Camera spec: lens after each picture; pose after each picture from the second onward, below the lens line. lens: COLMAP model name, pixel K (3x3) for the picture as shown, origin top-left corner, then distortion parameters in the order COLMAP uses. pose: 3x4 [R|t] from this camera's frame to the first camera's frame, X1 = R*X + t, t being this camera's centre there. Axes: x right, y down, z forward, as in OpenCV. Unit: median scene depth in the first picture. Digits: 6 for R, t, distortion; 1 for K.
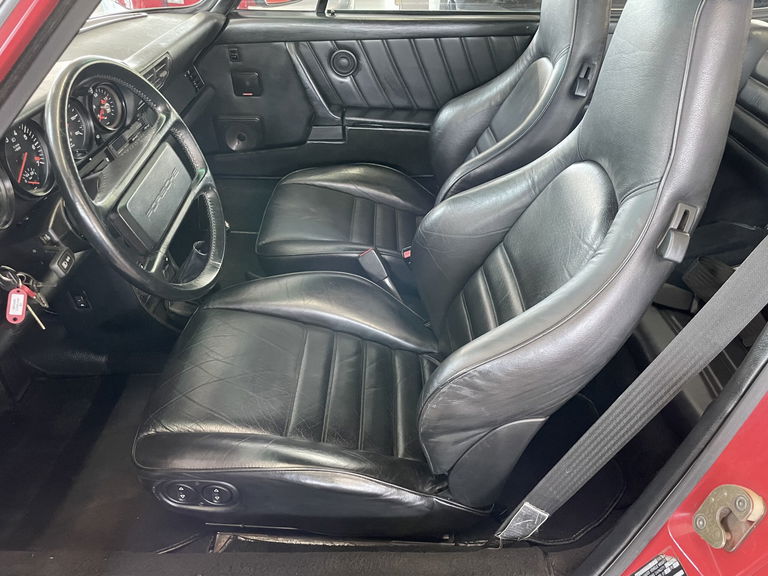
lens RADIAL K [[590.8, 0, 384.0], [0, 590.8, 288.0], [0, 0, 1]] dist [-0.004013, -0.006003]
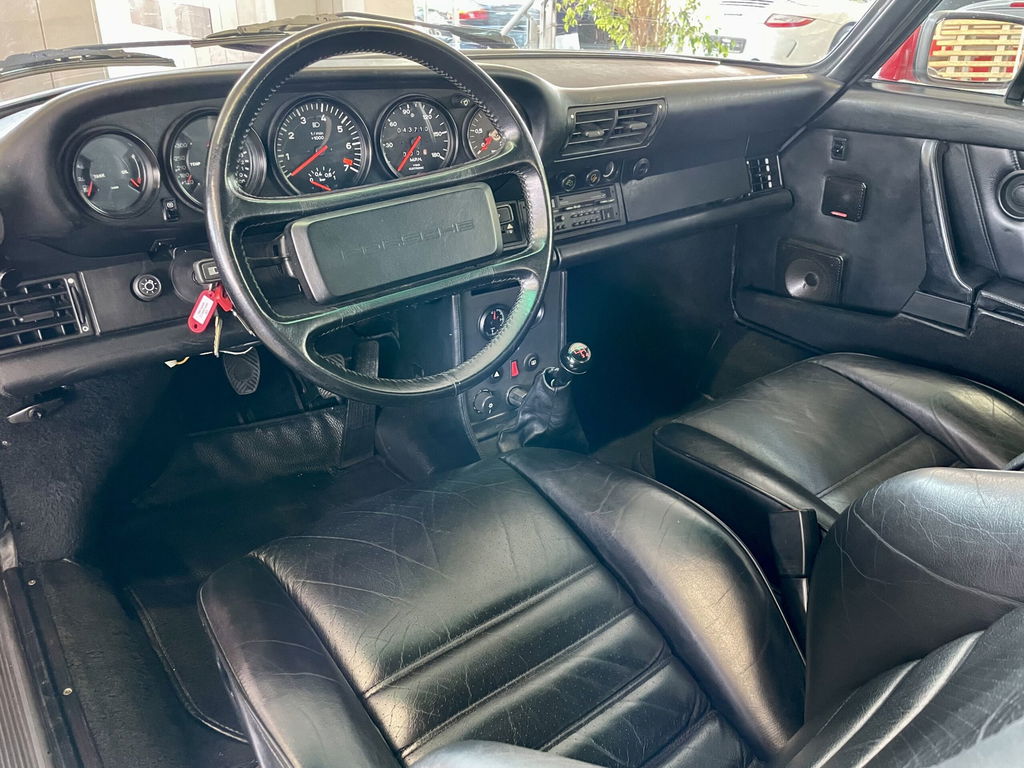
lens RADIAL K [[787.8, 0, 512.0], [0, 787.8, 384.0], [0, 0, 1]] dist [-0.004013, -0.006003]
pose [[0.619301, 0.359742, -0.697891, 0.191729], [-0.458142, 0.887421, 0.050889, -0.060648], [0.637630, 0.288218, 0.714394, 0.260813]]
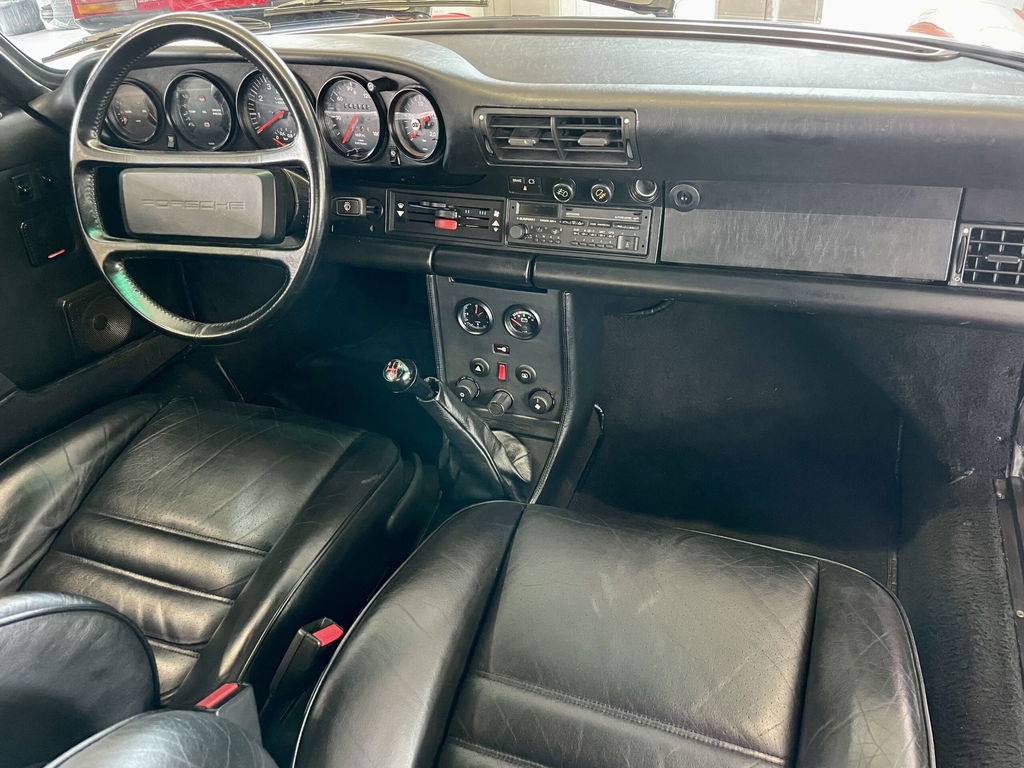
lens RADIAL K [[787.8, 0, 512.0], [0, 787.8, 384.0], [0, 0, 1]] dist [-0.004013, -0.006003]
pose [[-0.352908, 0.517169, -0.779739, 0.213301], [-0.479815, 0.615409, 0.625339, -0.460046], [0.803264, 0.594818, 0.030963, 0.768260]]
